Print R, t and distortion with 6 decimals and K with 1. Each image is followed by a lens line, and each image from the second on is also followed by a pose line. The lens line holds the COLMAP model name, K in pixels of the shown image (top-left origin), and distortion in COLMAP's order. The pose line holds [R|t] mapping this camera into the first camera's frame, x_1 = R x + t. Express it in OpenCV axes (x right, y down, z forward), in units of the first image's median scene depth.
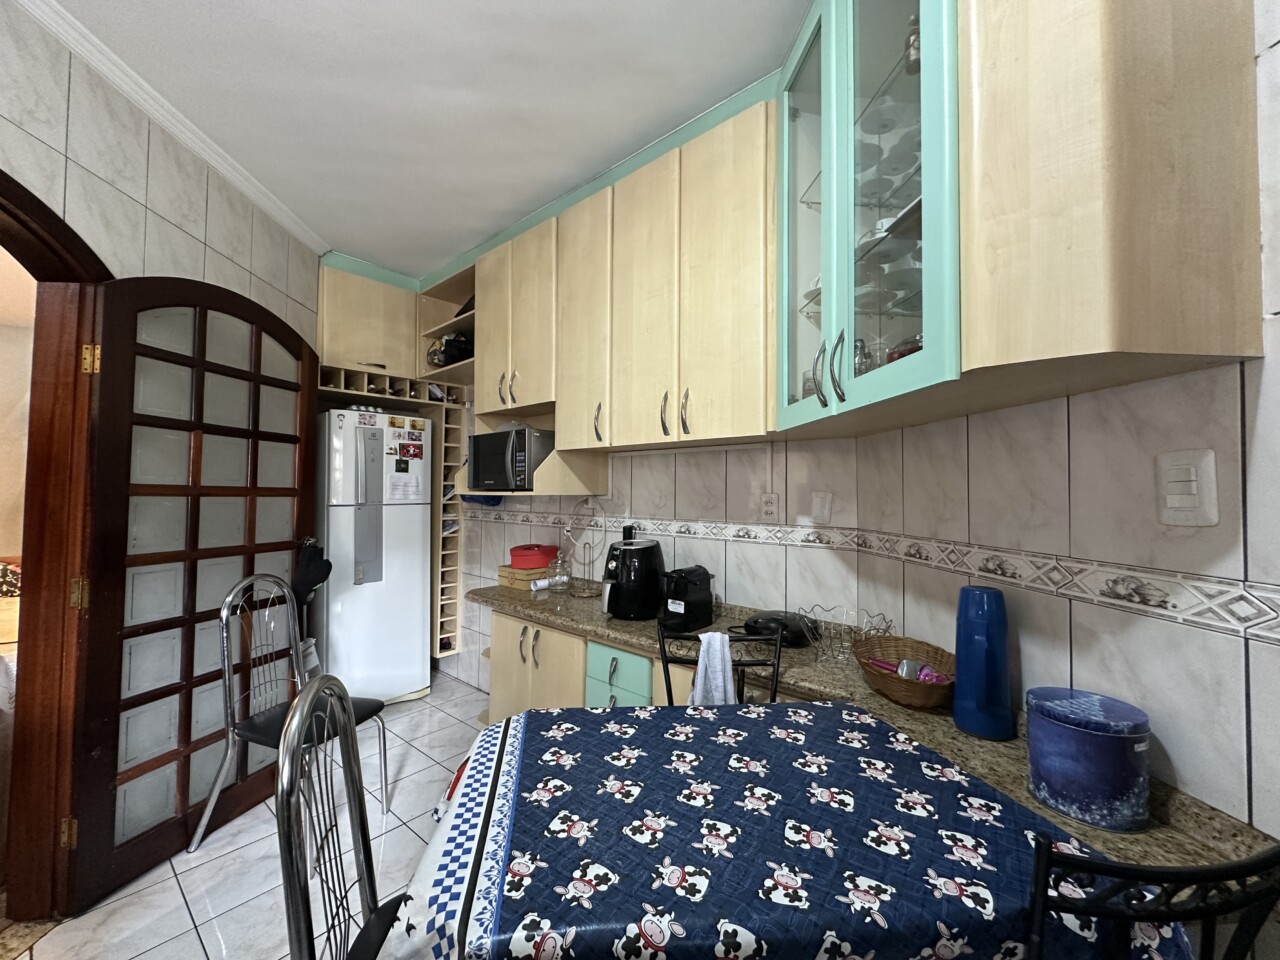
lens RADIAL K [[510.9, 0, 640.6], [0, 510.9, 478.2], [0, 0, 1]] dist [-0.002496, -0.000119]
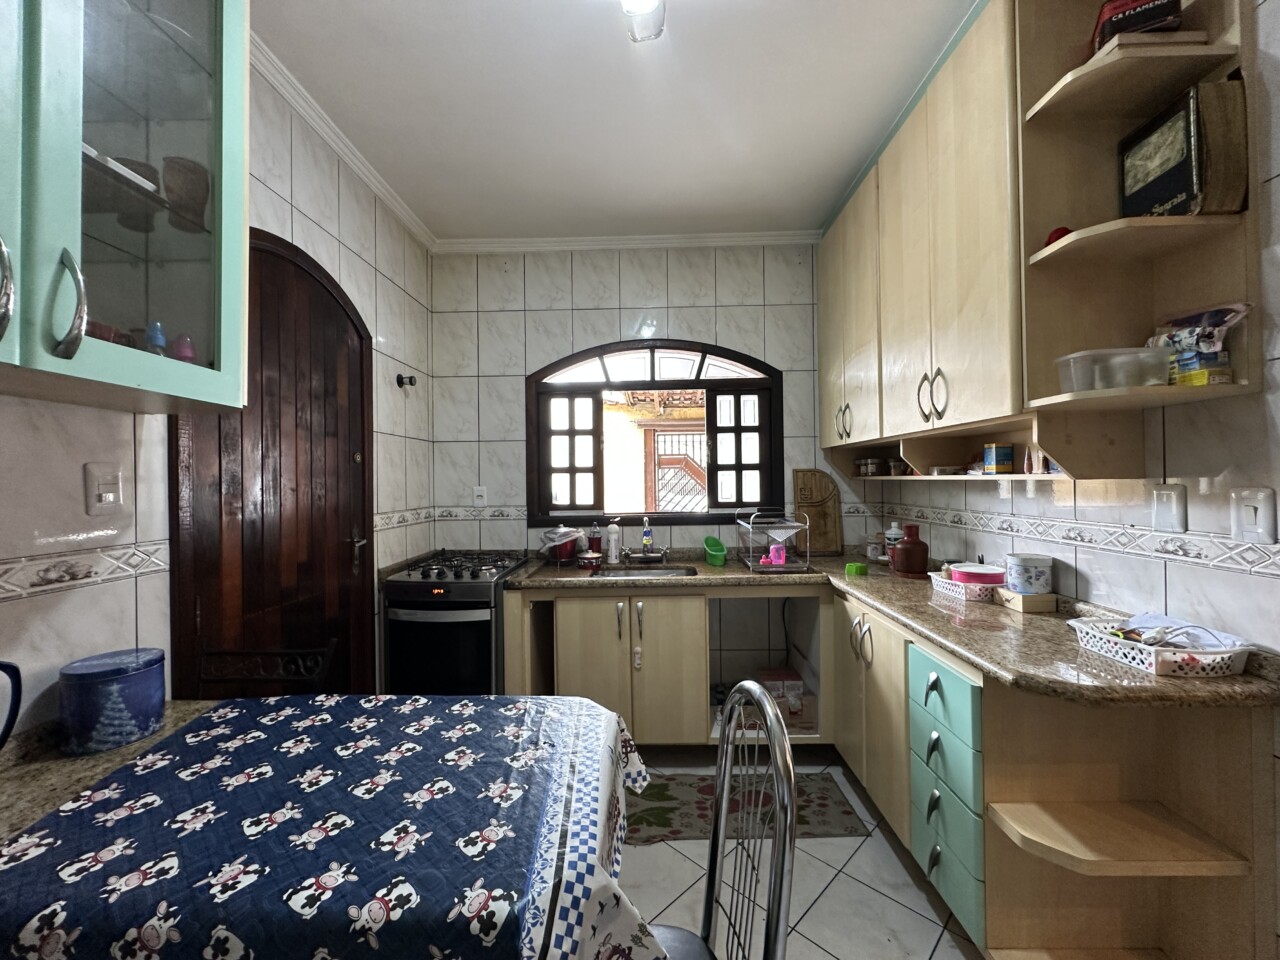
lens RADIAL K [[510.9, 0, 640.6], [0, 510.9, 478.2], [0, 0, 1]] dist [-0.002496, -0.000119]
pose [[-0.994745, 0.004296, 0.102290, -0.247961], [0.000801, 0.999415, -0.034181, 0.016752], [-0.102377, -0.033919, -0.994167, 0.951698]]
